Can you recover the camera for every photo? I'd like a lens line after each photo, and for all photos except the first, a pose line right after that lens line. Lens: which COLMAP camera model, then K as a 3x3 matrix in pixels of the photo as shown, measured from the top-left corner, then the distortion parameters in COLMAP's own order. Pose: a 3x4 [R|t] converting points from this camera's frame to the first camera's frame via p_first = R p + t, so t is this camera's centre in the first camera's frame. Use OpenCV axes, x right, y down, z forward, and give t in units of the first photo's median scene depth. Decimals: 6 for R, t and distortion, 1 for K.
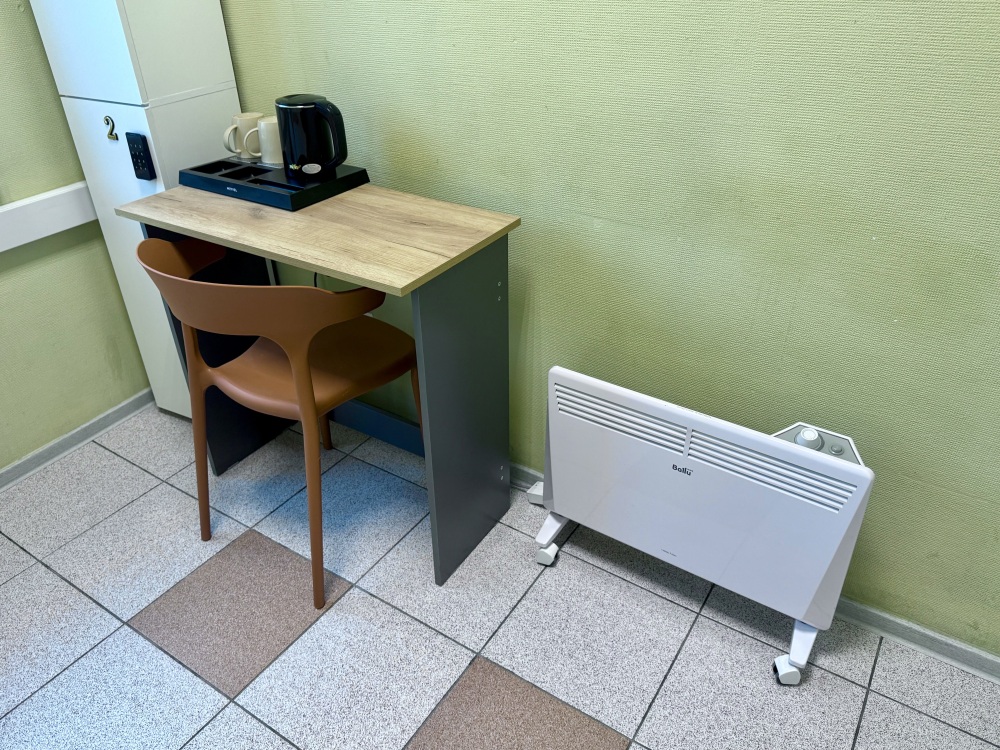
lens RADIAL K [[737.6, 0, 499.6], [0, 737.6, 378.4], [0, 0, 1]] dist [0.043675, -0.015874]
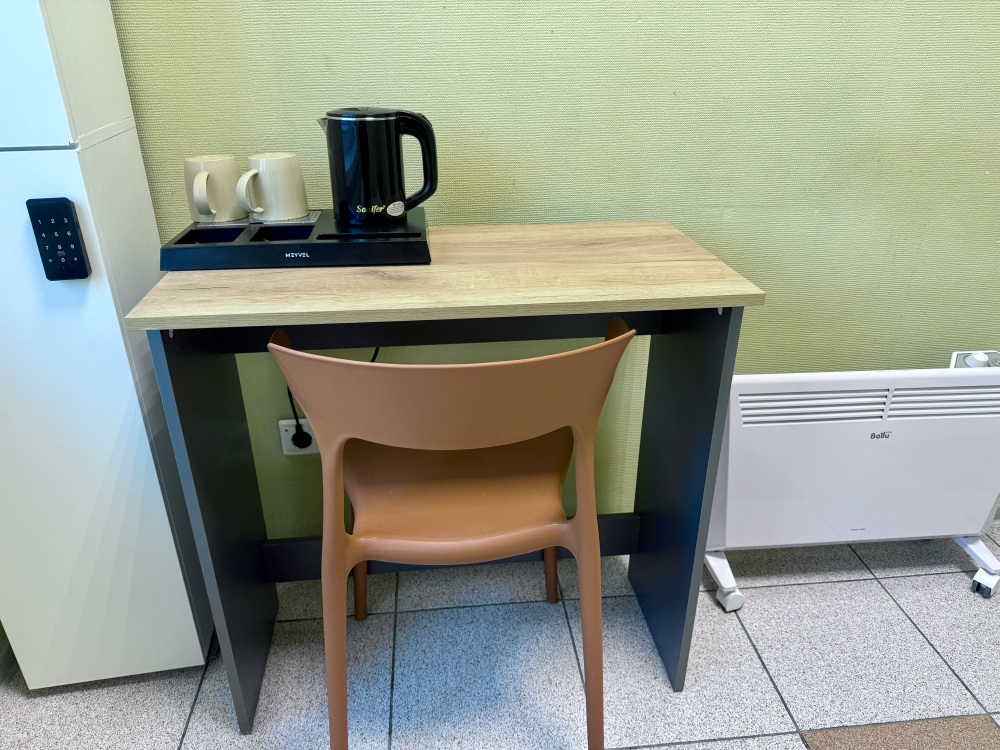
lens RADIAL K [[724.2, 0, 499.5], [0, 724.2, 374.7], [0, 0, 1]] dist [0.007455, -0.009843]
pose [[0.774101, -0.259165, 0.577583, -0.642890], [0.324324, 0.945891, -0.010245, -0.100929], [-0.543675, 0.195255, 0.816268, 0.446261]]
